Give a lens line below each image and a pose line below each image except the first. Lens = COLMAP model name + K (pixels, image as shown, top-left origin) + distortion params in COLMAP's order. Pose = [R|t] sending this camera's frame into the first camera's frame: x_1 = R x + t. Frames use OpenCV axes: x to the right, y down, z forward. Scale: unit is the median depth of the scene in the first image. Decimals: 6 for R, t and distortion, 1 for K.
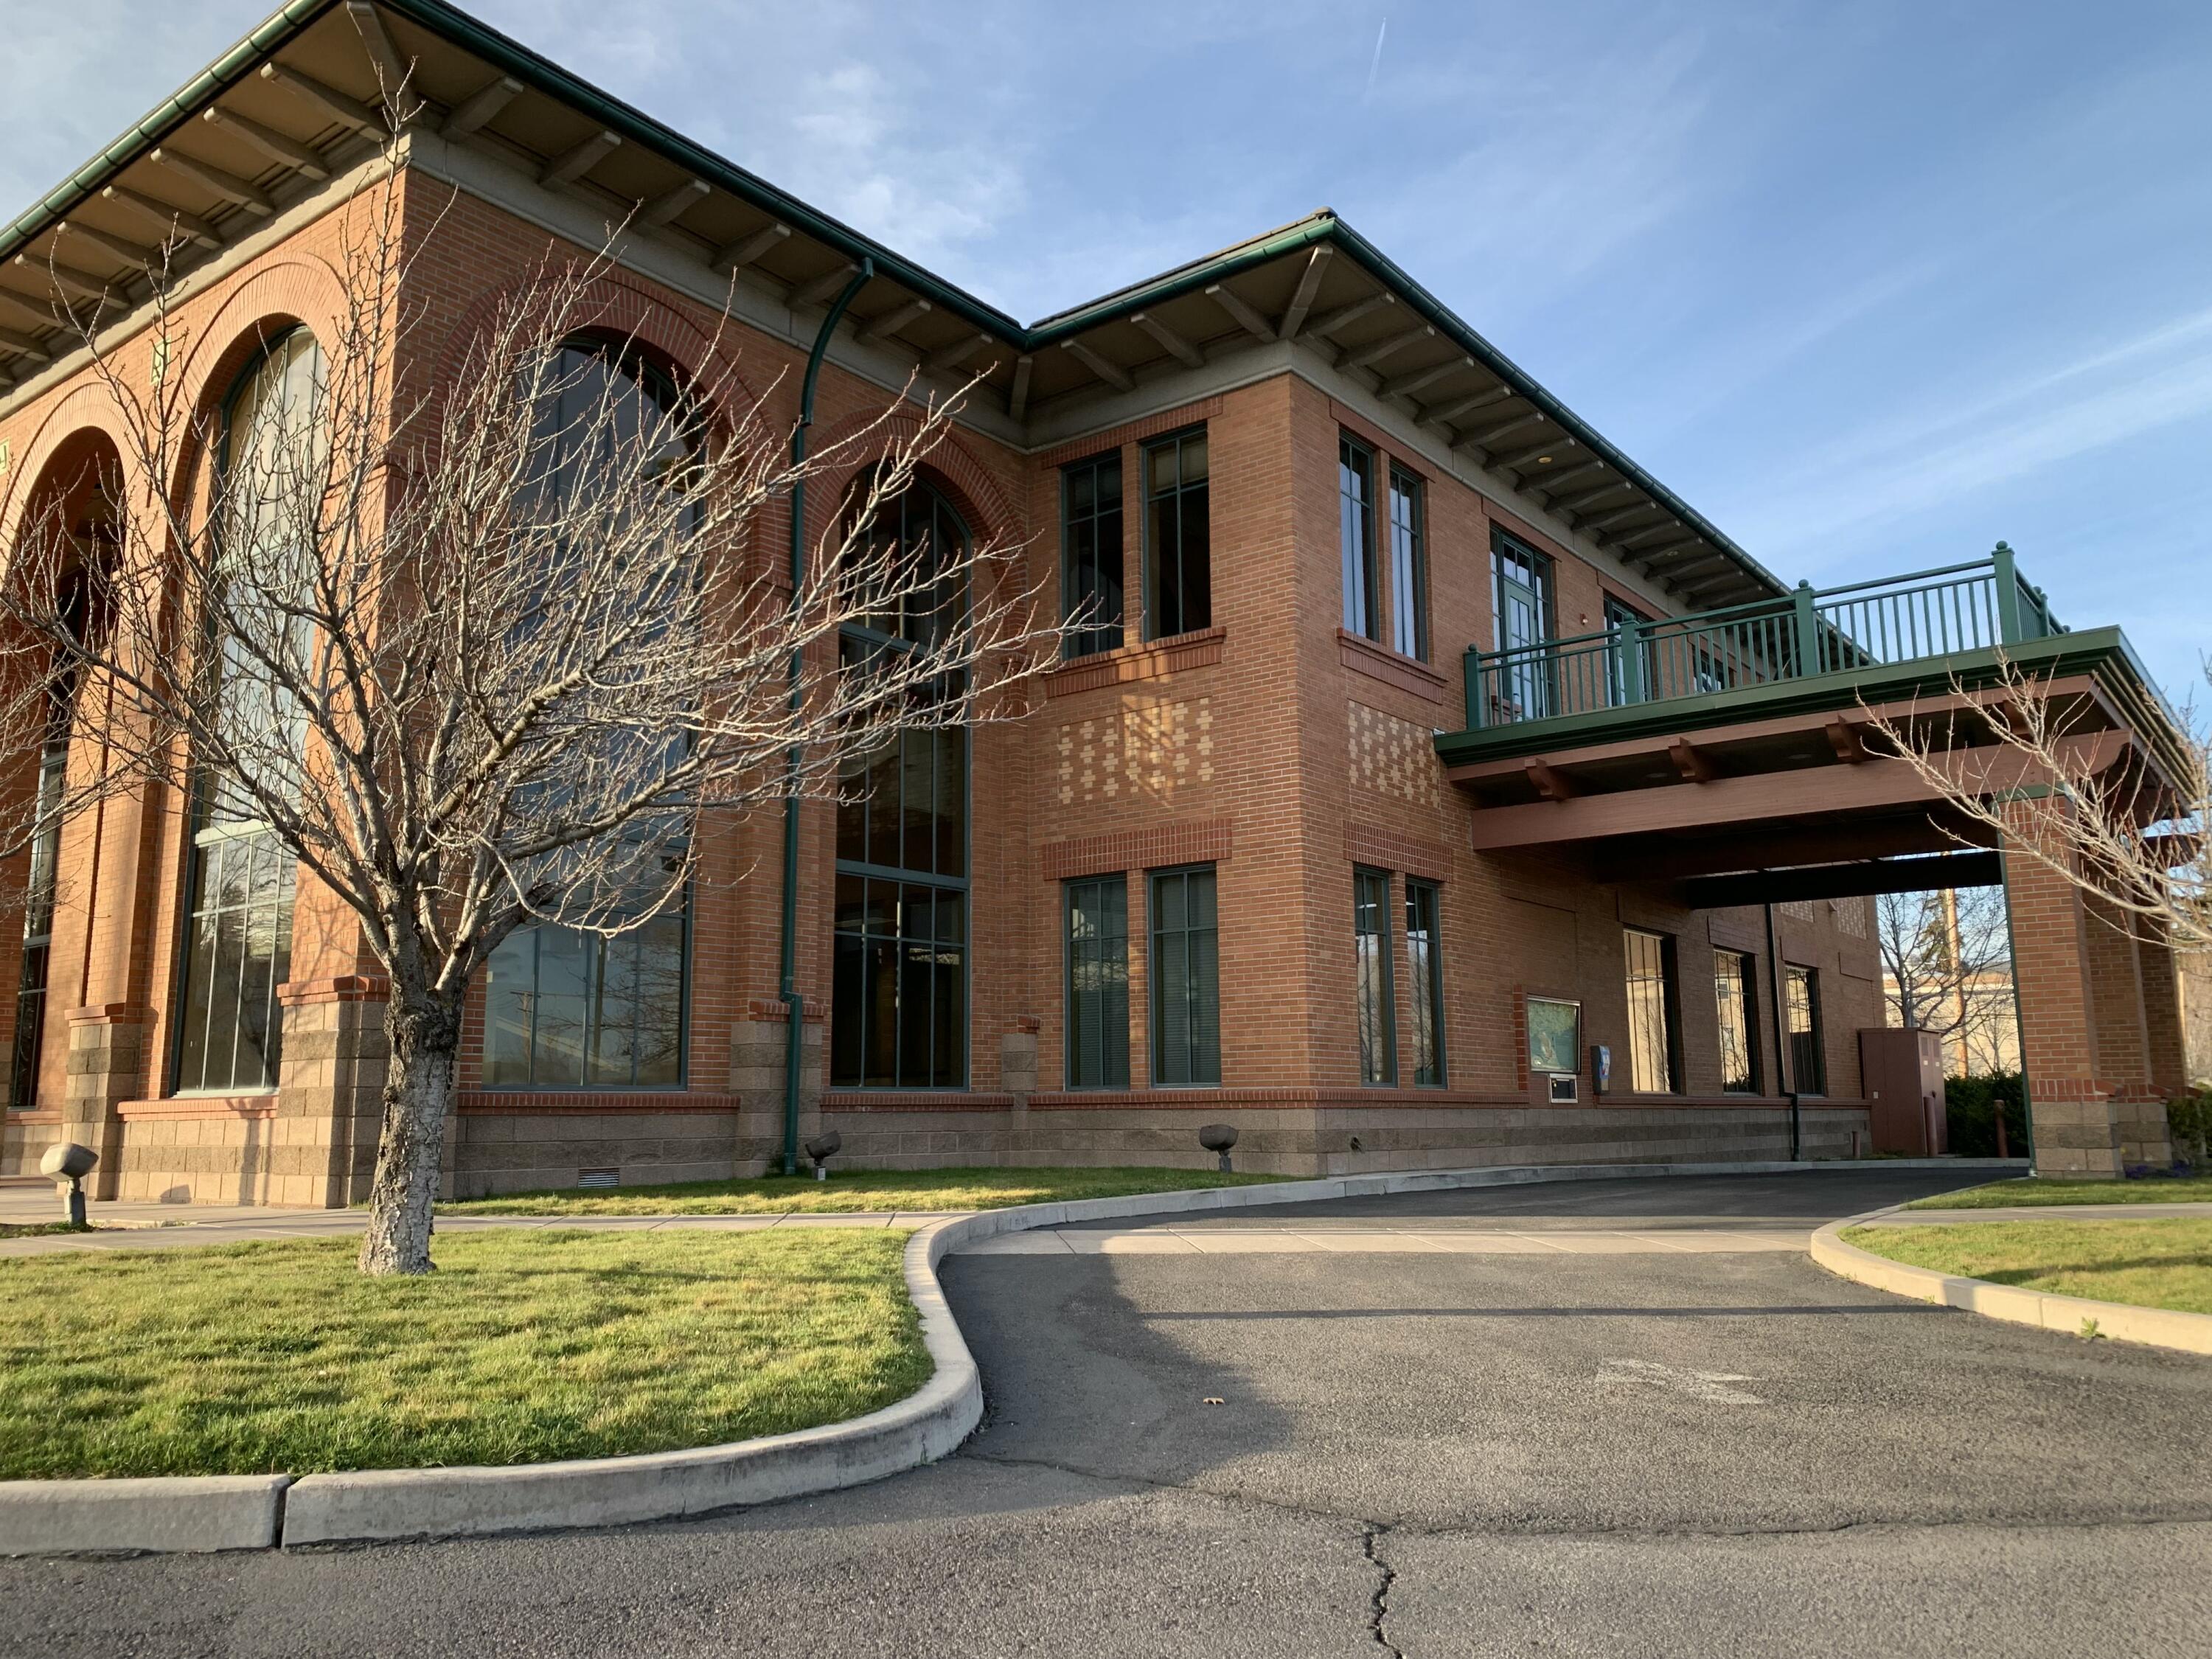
lens RADIAL K [[1694.8, 0, 1100.4], [0, 1694.8, 830.8], [0, 0, 1]] dist [0.038486, -0.041435]
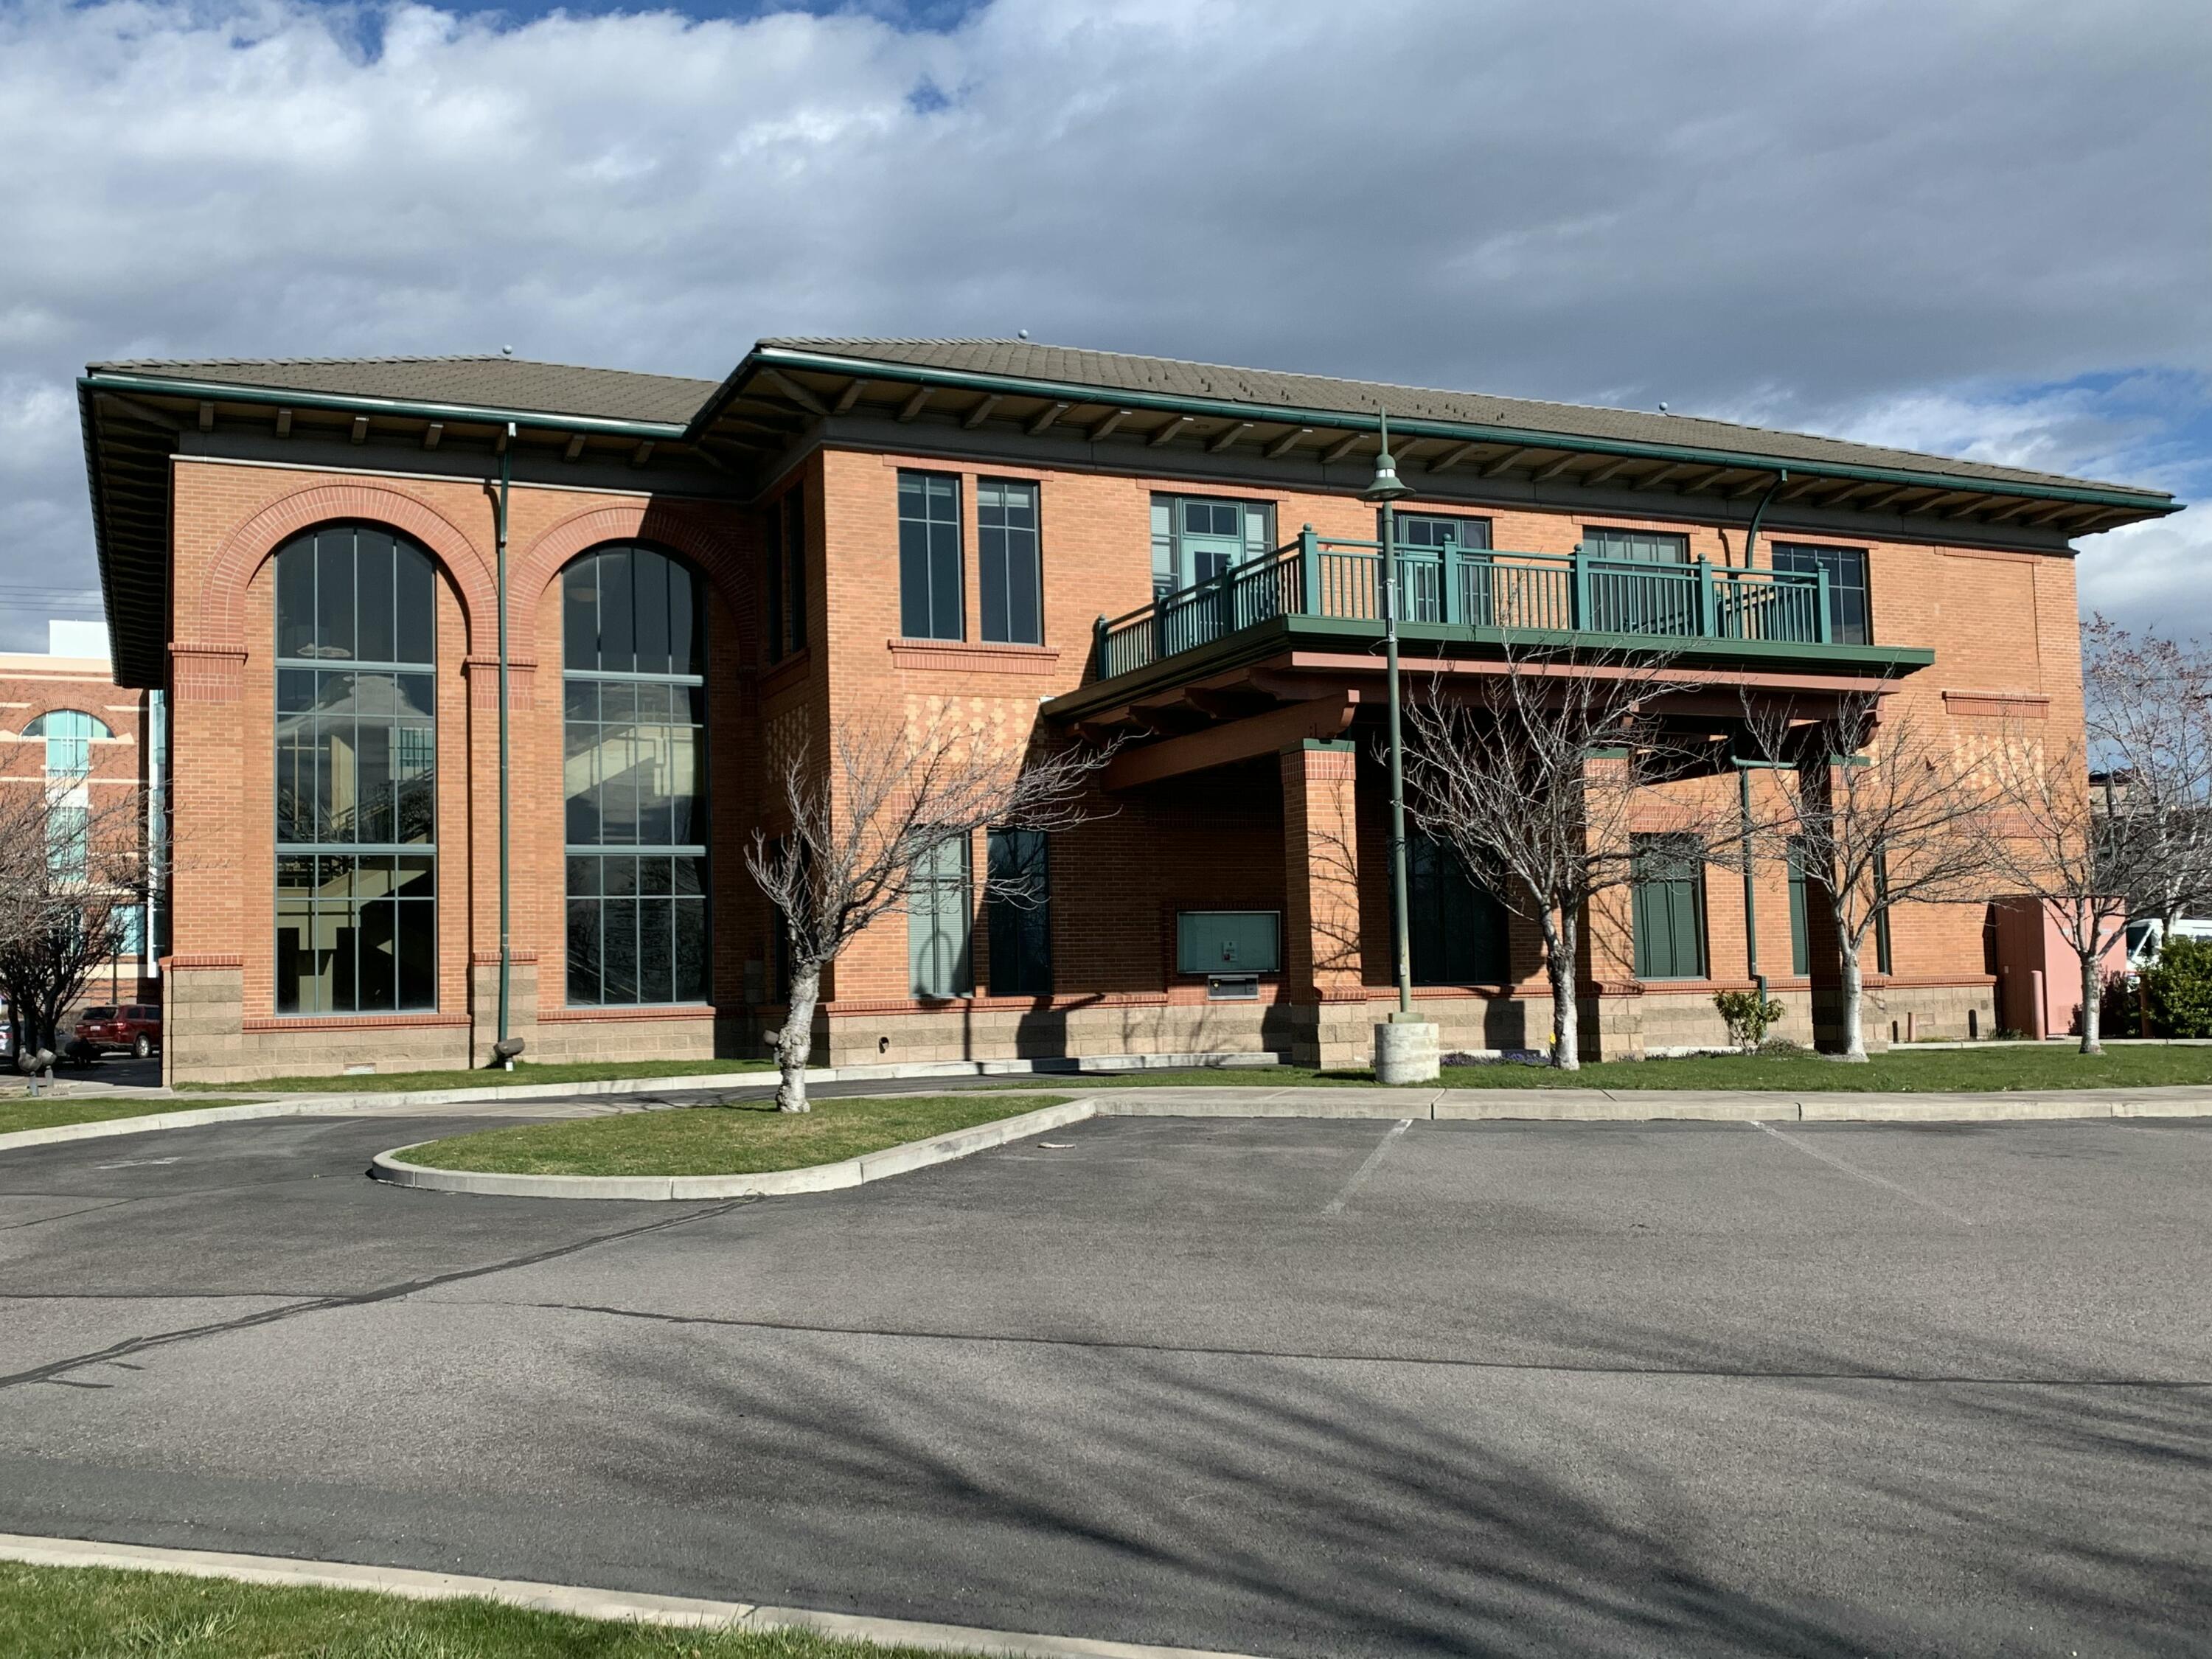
lens RADIAL K [[2045.7, 0, 1116.7], [0, 2045.7, 880.5], [0, 0, 1]] dist [-0.011440, 0.000000]
pose [[0.893666, -0.041645, -0.446796, 0.947094], [0.093358, 0.991152, 0.094346, -0.067848], [0.438914, -0.126026, 0.889647, -0.295082]]
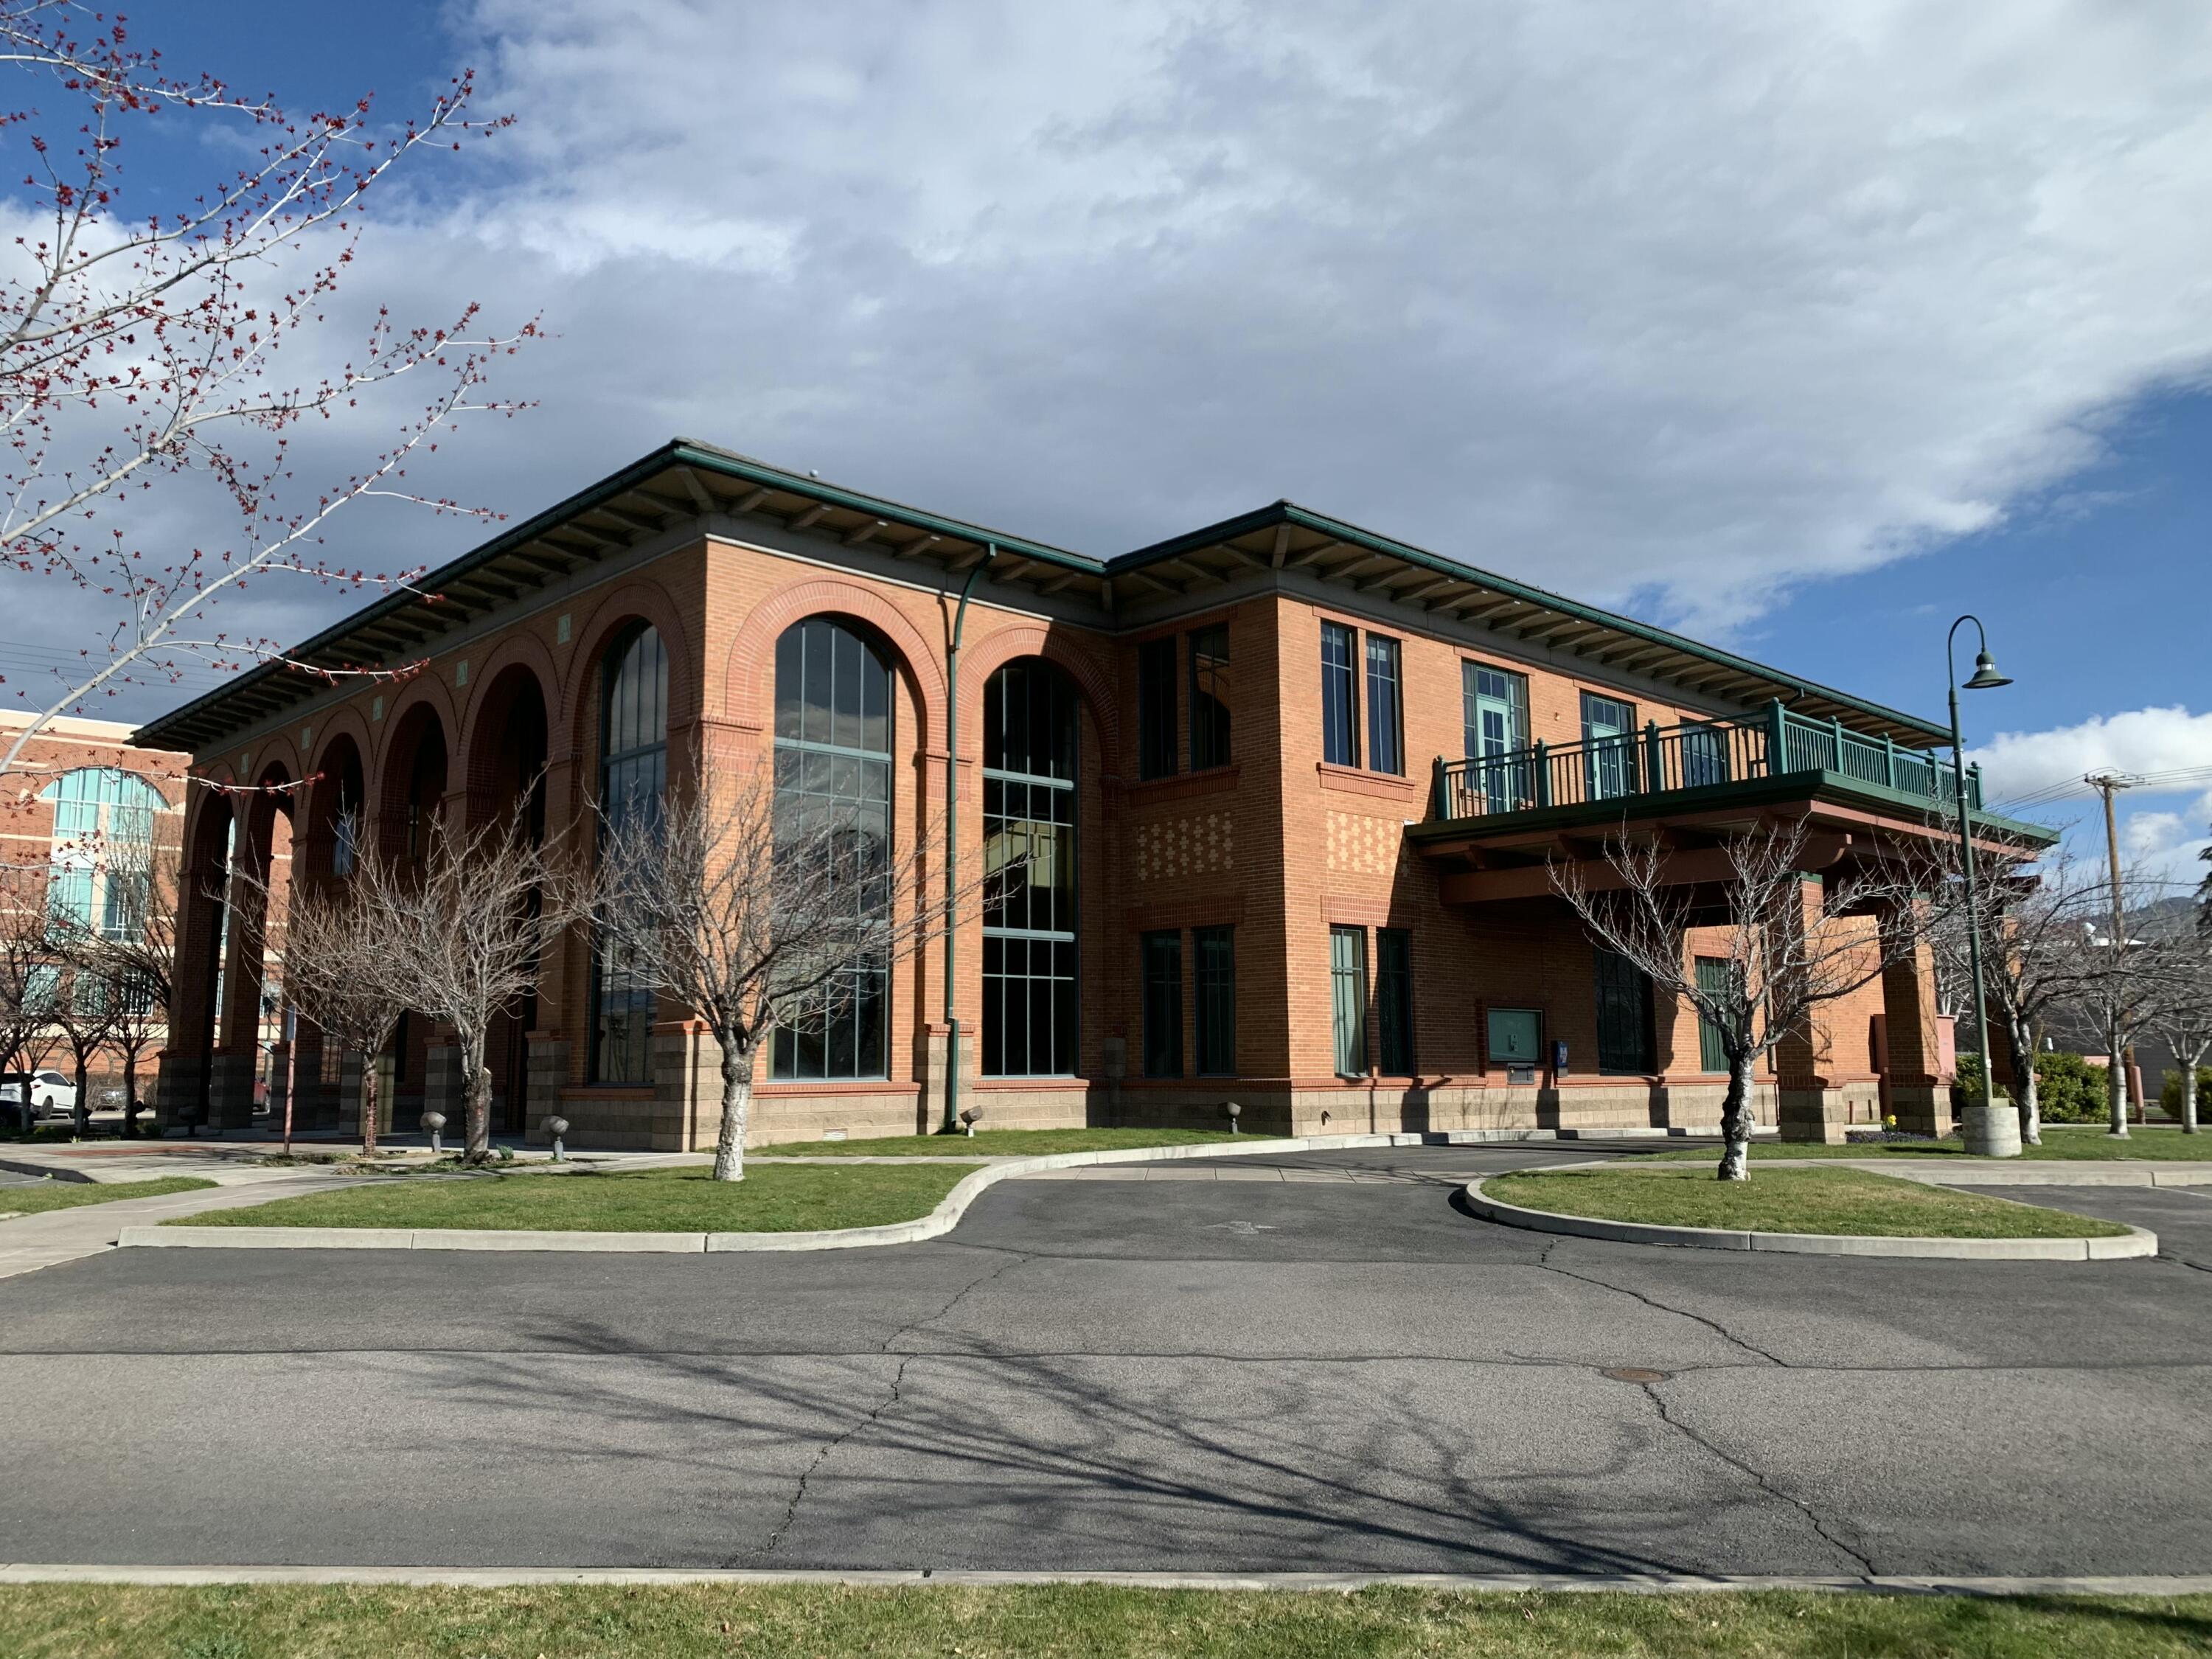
lens RADIAL K [[1694.8, 0, 1094.3], [0, 1694.8, 792.6], [0, 0, 1]] dist [0.038486, -0.041435]
pose [[0.988166, -0.023120, -0.151636, 0.167816], [0.023591, 0.999721, 0.001307, -0.098250], [0.151563, -0.004869, 0.988436, -0.469108]]
